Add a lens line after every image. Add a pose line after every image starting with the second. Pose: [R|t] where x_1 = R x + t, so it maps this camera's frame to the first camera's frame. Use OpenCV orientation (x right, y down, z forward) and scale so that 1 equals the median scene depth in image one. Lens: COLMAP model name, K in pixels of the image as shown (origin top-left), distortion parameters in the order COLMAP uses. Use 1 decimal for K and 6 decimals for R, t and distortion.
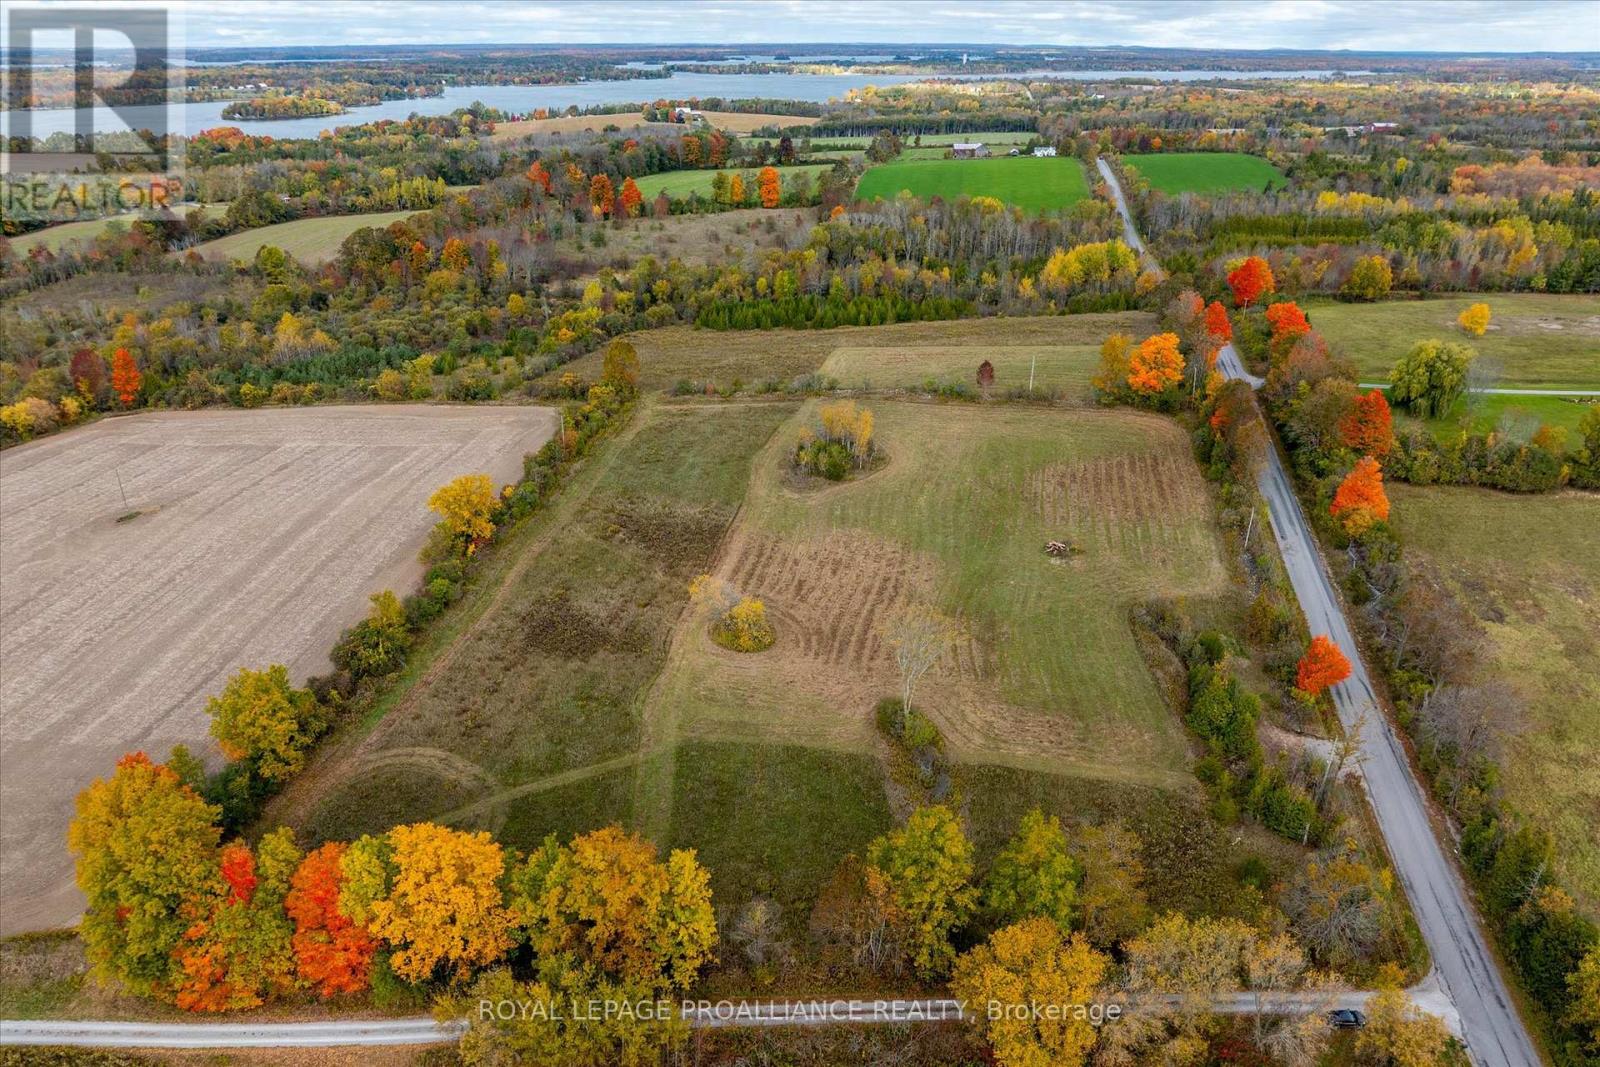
lens RADIAL K [[1137.7, 0, 801.8], [0, 1137.7, 590.4], [0, 0, 1]] dist [-0.068159, 0.044737]
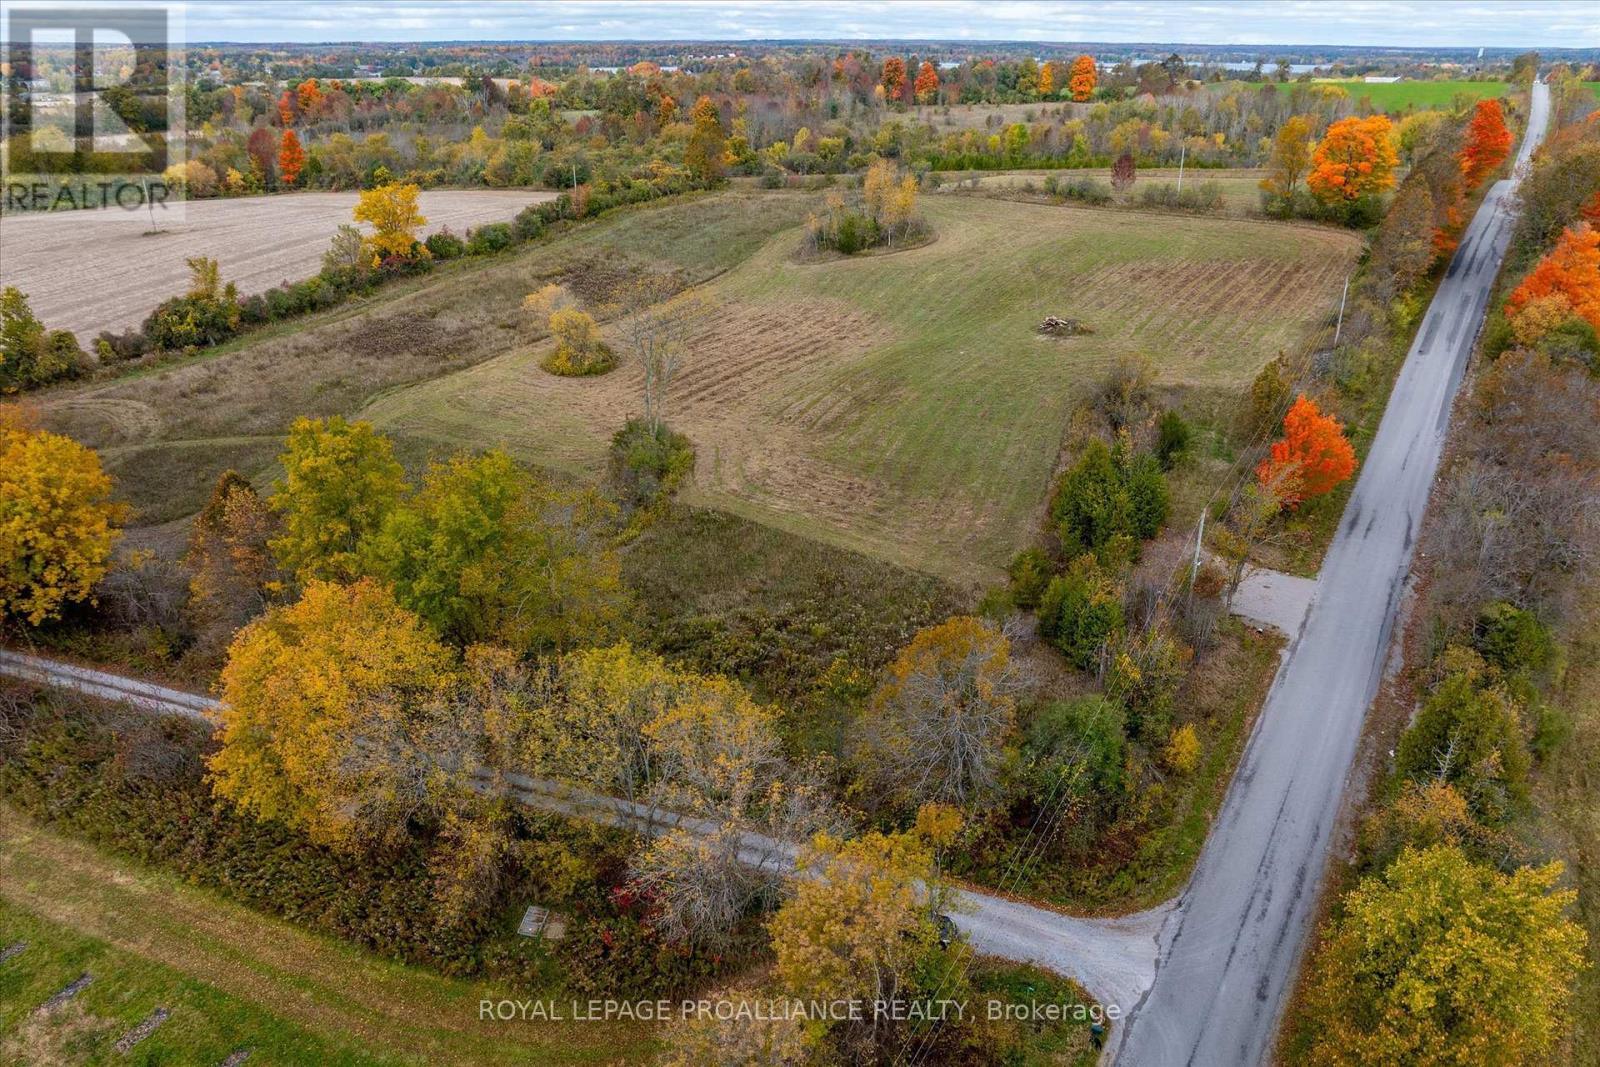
lens RADIAL K [[1137.7, 0, 801.8], [0, 1137.7, 590.4], [0, 0, 1]] dist [-0.068159, 0.044737]
pose [[0.926392, 0.166246, -0.337876, 0.292330], [-0.166417, 0.985638, 0.028683, 0.112688], [0.337792, 0.029657, 0.940754, 0.243791]]
